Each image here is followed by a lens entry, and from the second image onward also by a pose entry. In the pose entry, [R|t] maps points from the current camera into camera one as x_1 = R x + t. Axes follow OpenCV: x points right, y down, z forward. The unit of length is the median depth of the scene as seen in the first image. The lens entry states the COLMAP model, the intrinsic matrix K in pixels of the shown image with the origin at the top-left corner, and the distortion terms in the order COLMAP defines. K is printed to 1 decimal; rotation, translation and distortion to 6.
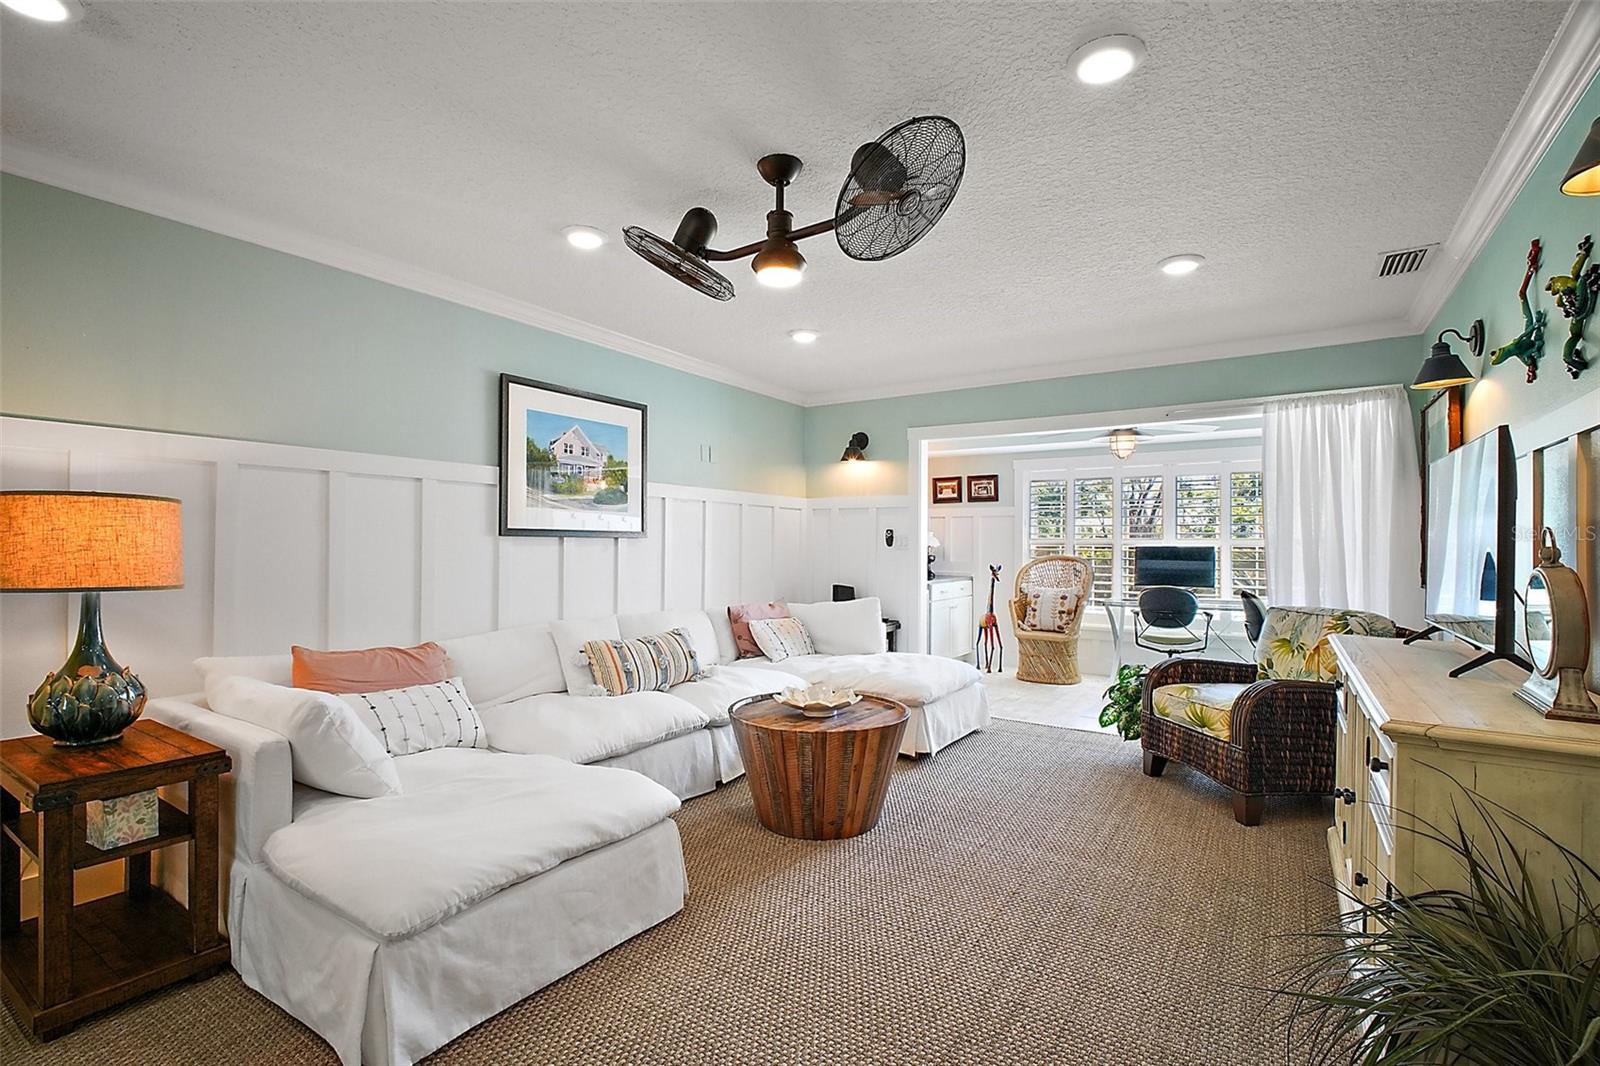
lens RADIAL K [[738.9, 0, 790.2], [0, 738.9, 547.1], [0, 0, 1]] dist [0.001431, -0.000505]
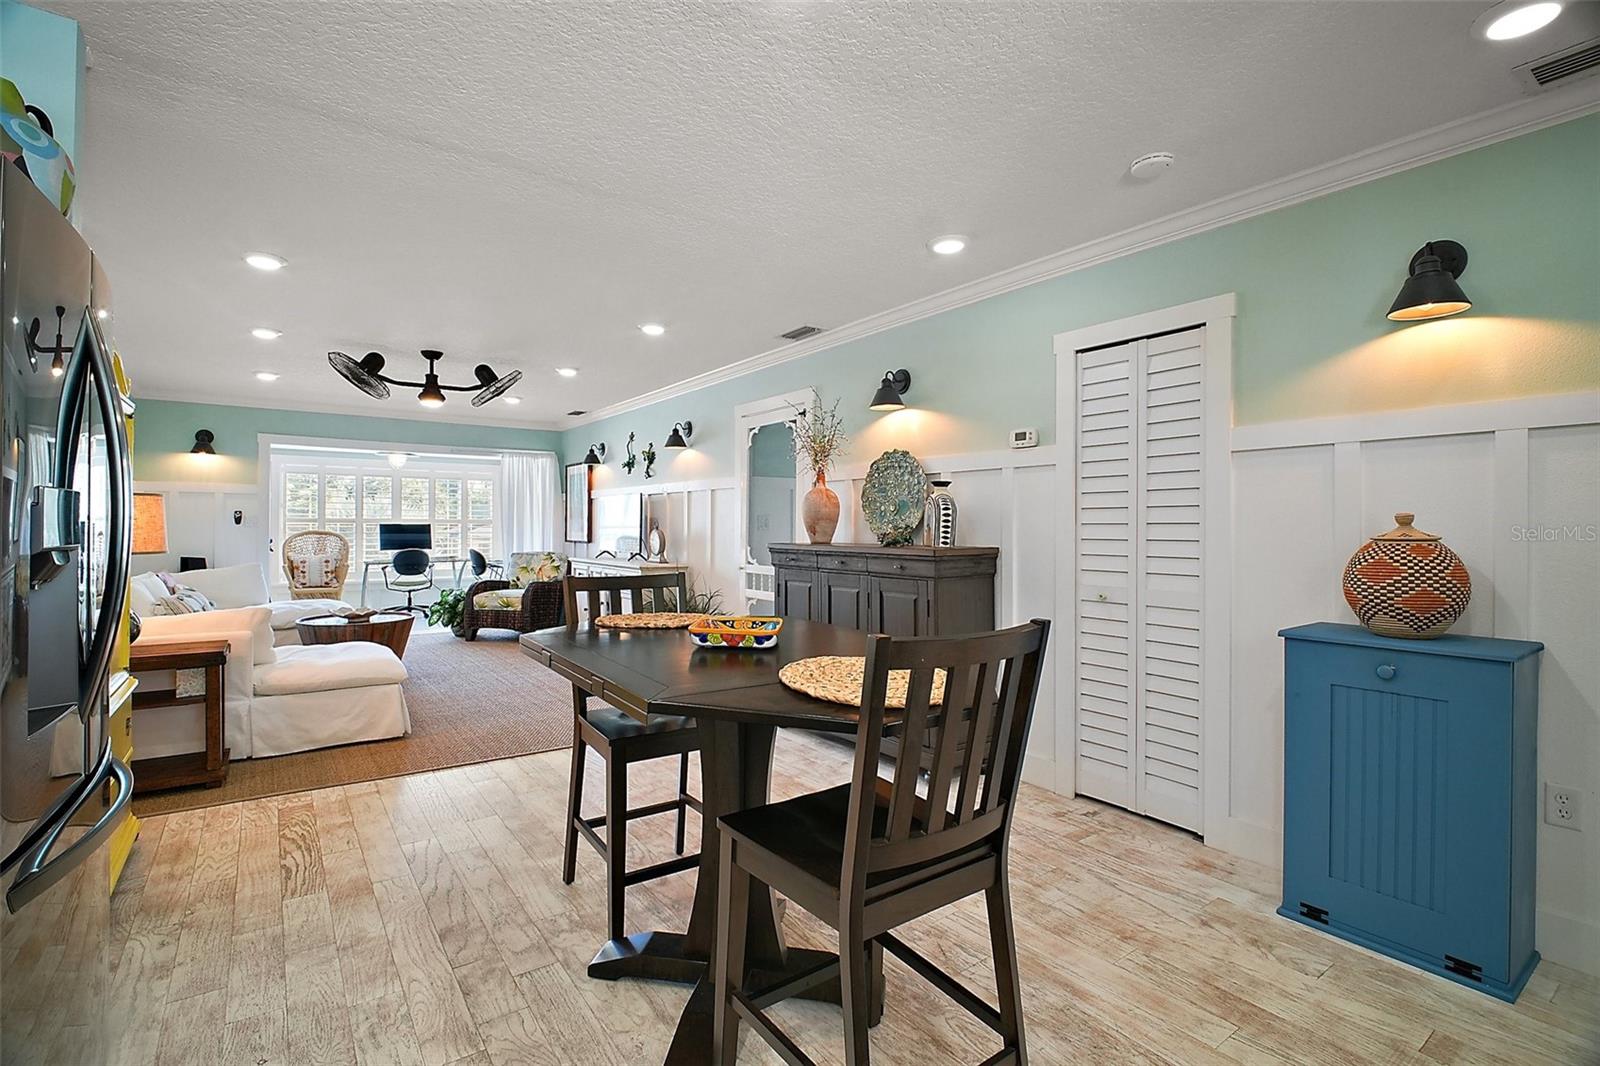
lens RADIAL K [[725.0, 0, 788.8], [0, 725.0, 529.8], [0, 0, 1]] dist [-0.003073, -0.000697]
pose [[0.352571, -0.008844, 0.935743, -0.679850], [0.000347, 0.999957, 0.009320, -0.002555], [-0.935785, -0.002961, 0.352559, -0.312709]]
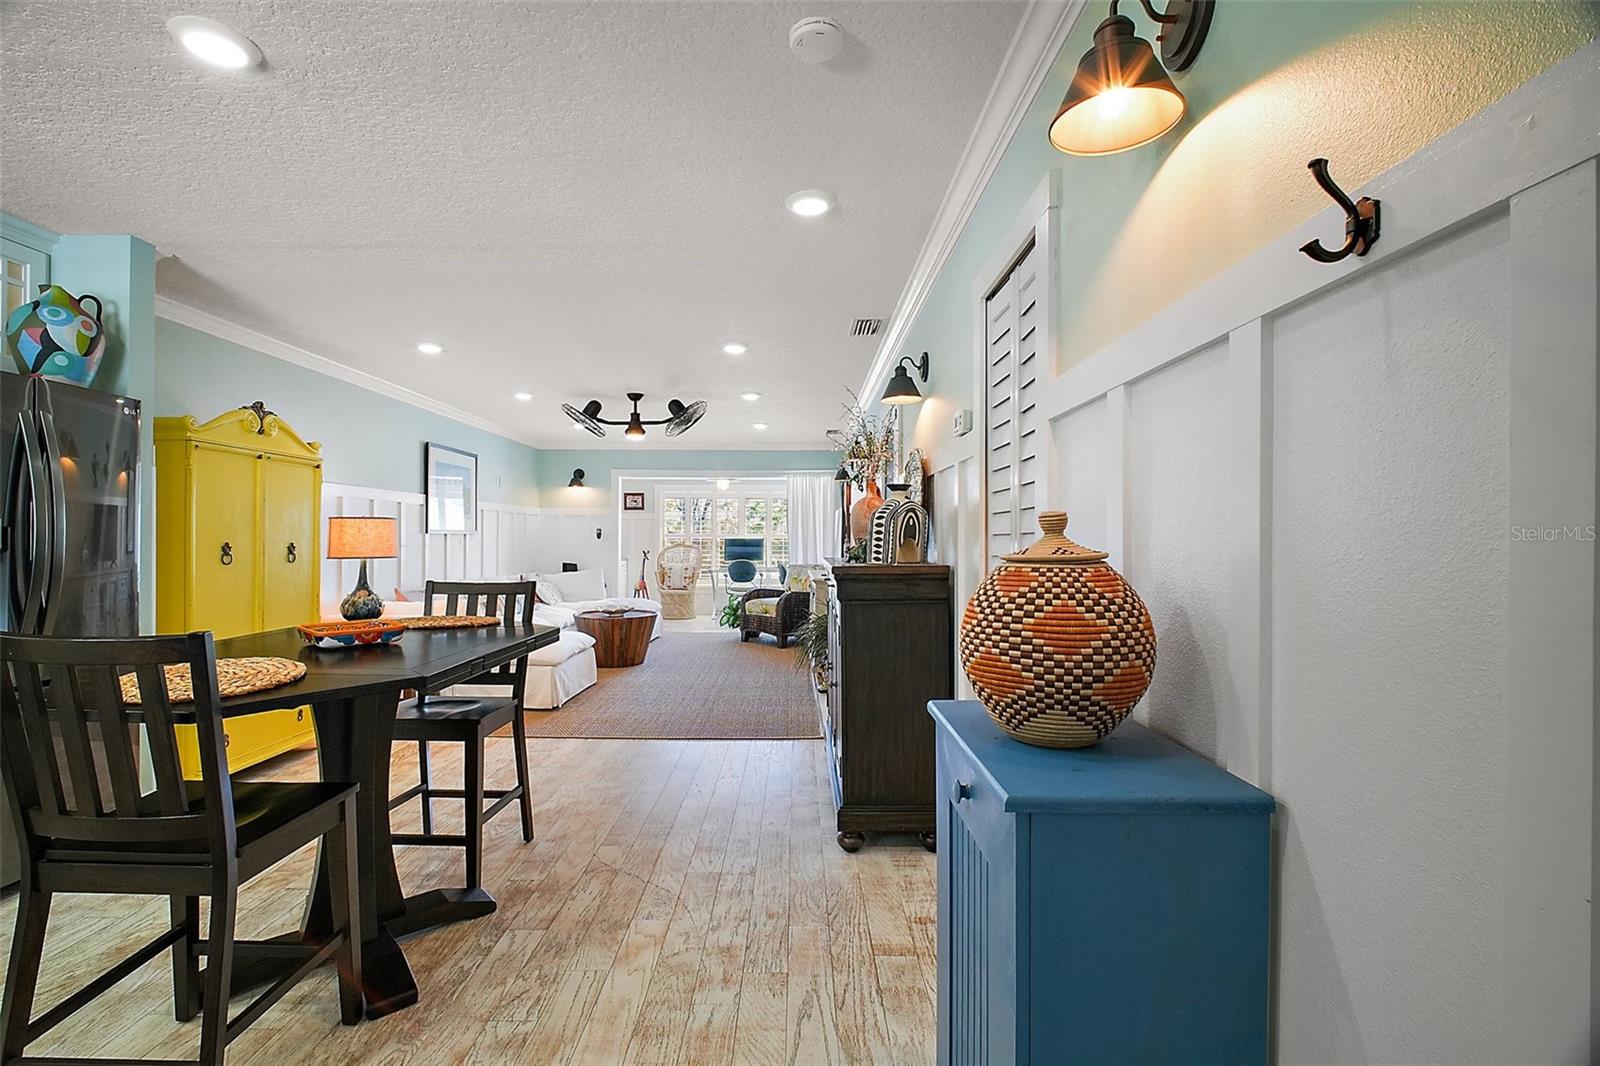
lens RADIAL K [[723.4, 0, 798.6], [0, 723.4, 540.2], [0, 0, 1]] dist [-0.000936, -0.009644]
pose [[0.829721, -0.002822, 0.558171, -0.397346], [0.002039, 0.999996, 0.002025, 0.000003], [-0.558175, -0.000543, 0.829723, -0.601841]]
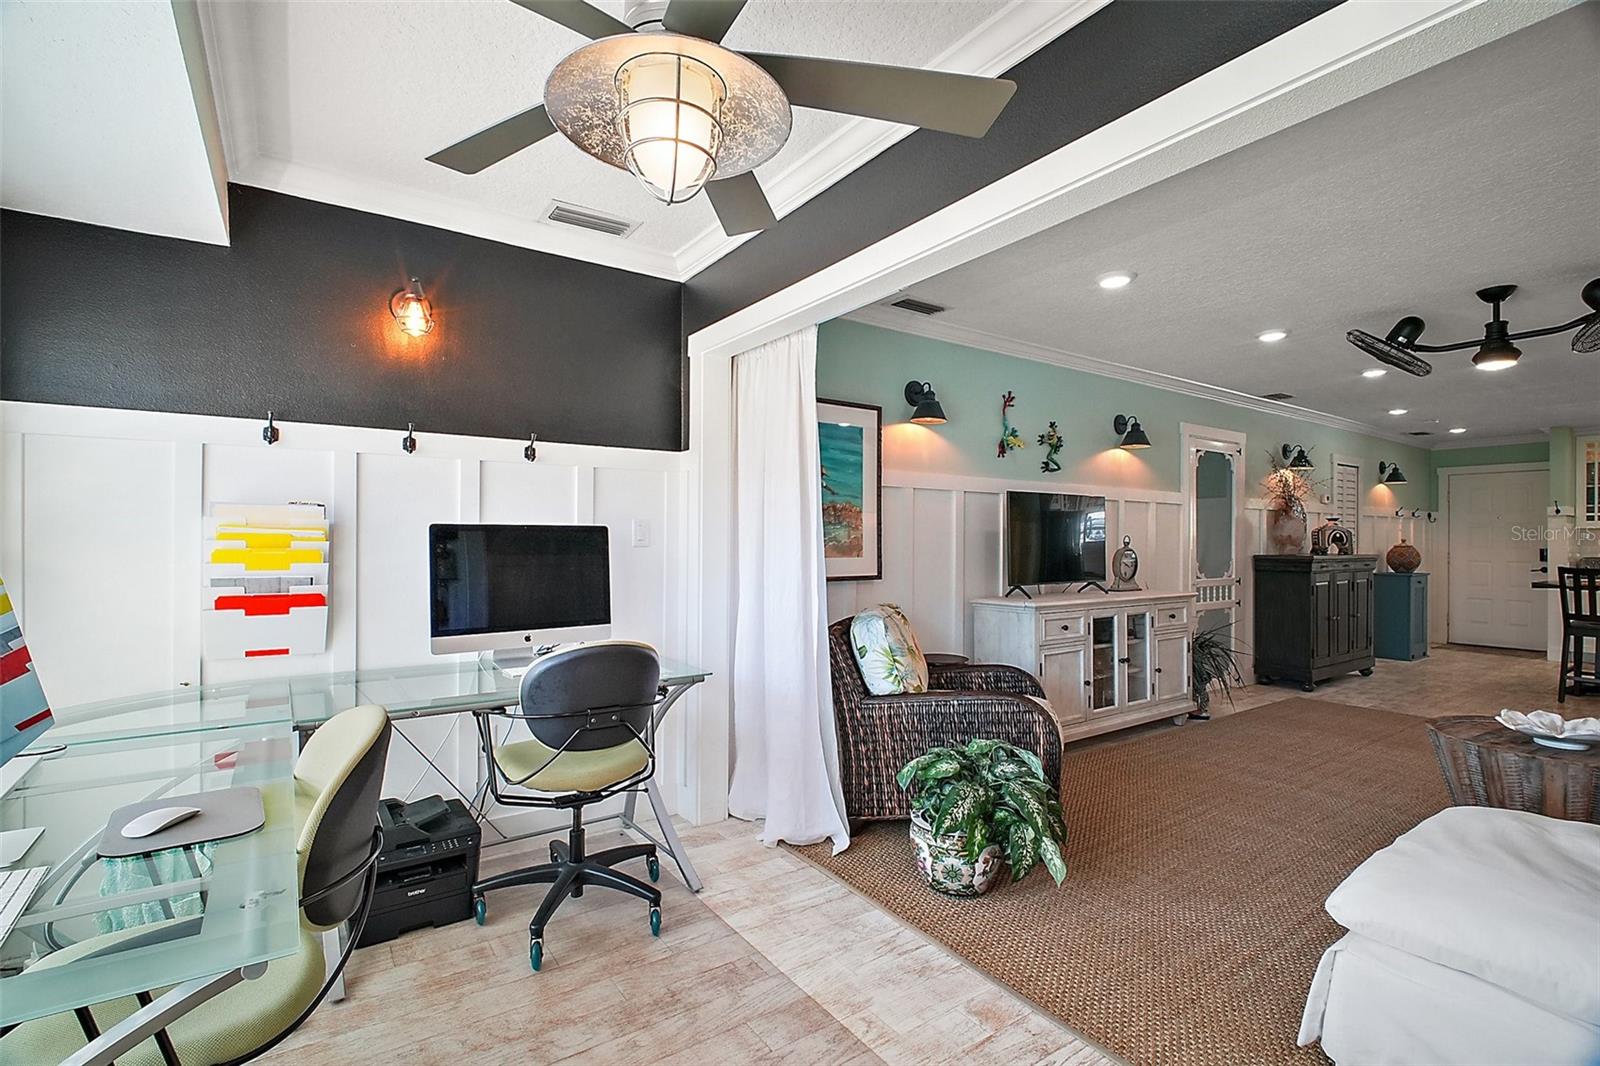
lens RADIAL K [[745.8, 0, 791.2], [0, 745.8, 539.1], [0, 0, 1]] dist [-0.000692, -0.006099]
pose [[-0.928731, -0.007059, 0.370687, 0.313565], [-0.007175, 0.999974, 0.001066, -0.000532], [-0.370685, -0.001670, -0.928757, 1.204550]]
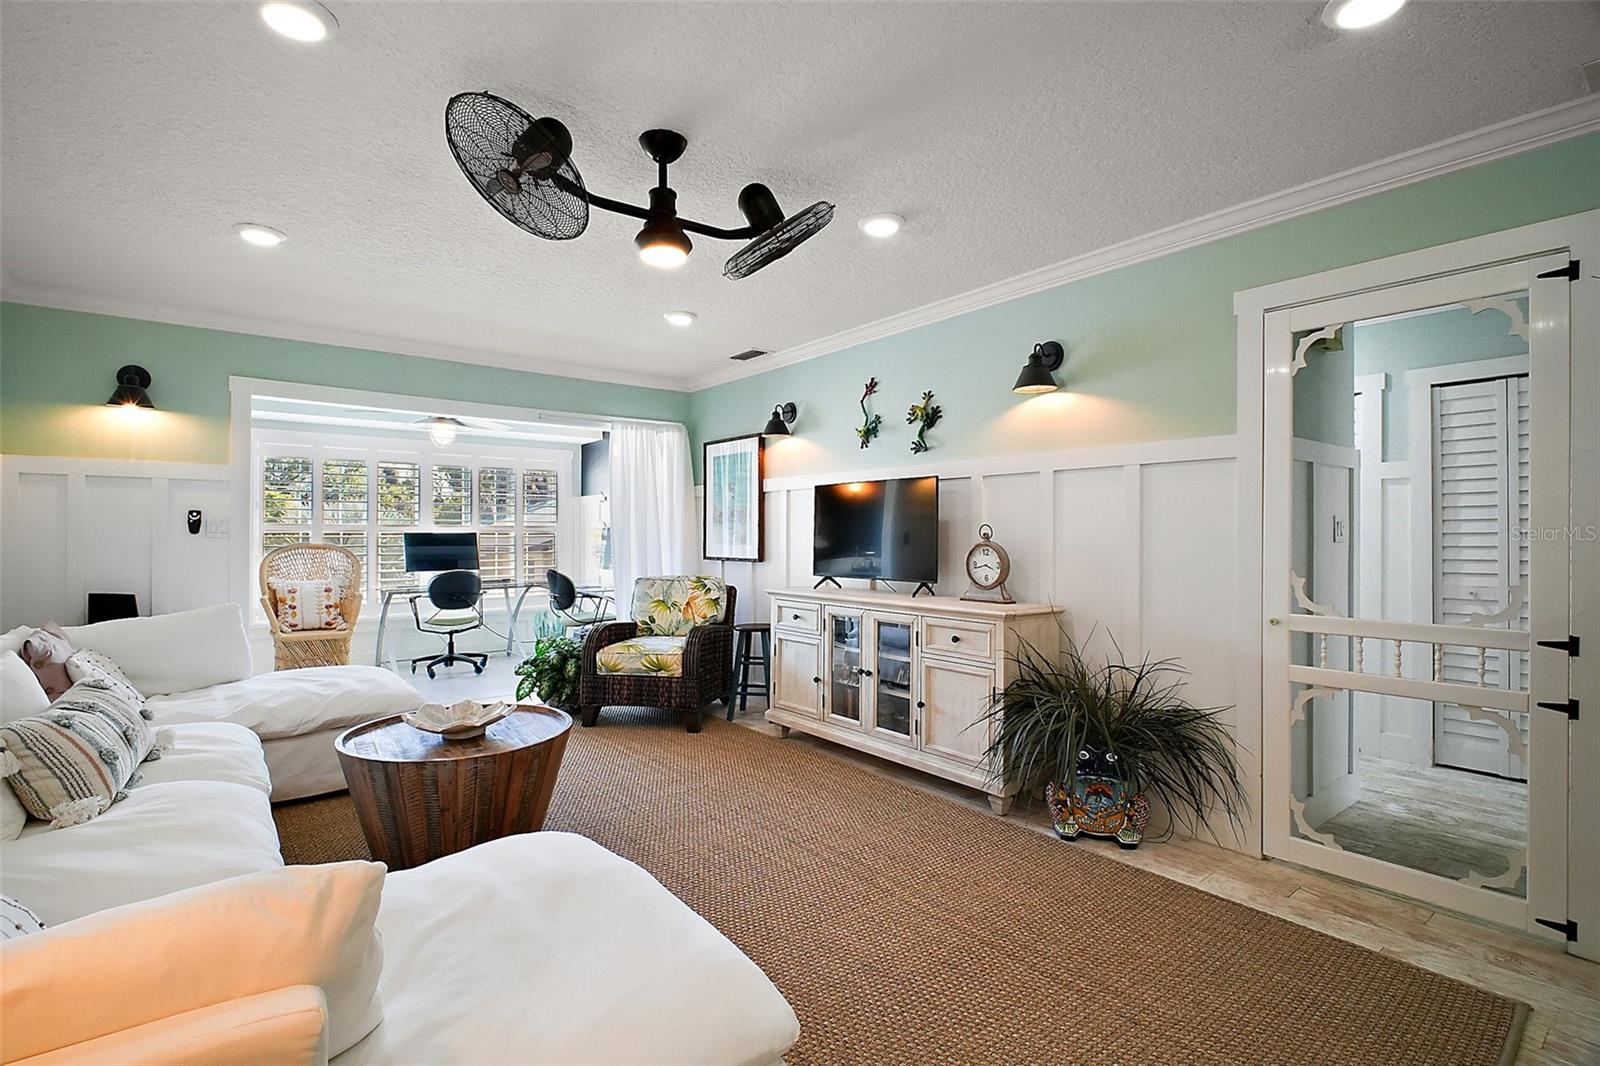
lens RADIAL K [[745.8, 0, 791.2], [0, 745.8, 539.1], [0, 0, 1]] dist [-0.000692, -0.006099]
pose [[0.315052, -0.011221, 0.949008, -0.363893], [0.003110, 0.999937, 0.010791, -0.001673], [-0.949069, -0.000448, 0.315067, 0.215765]]
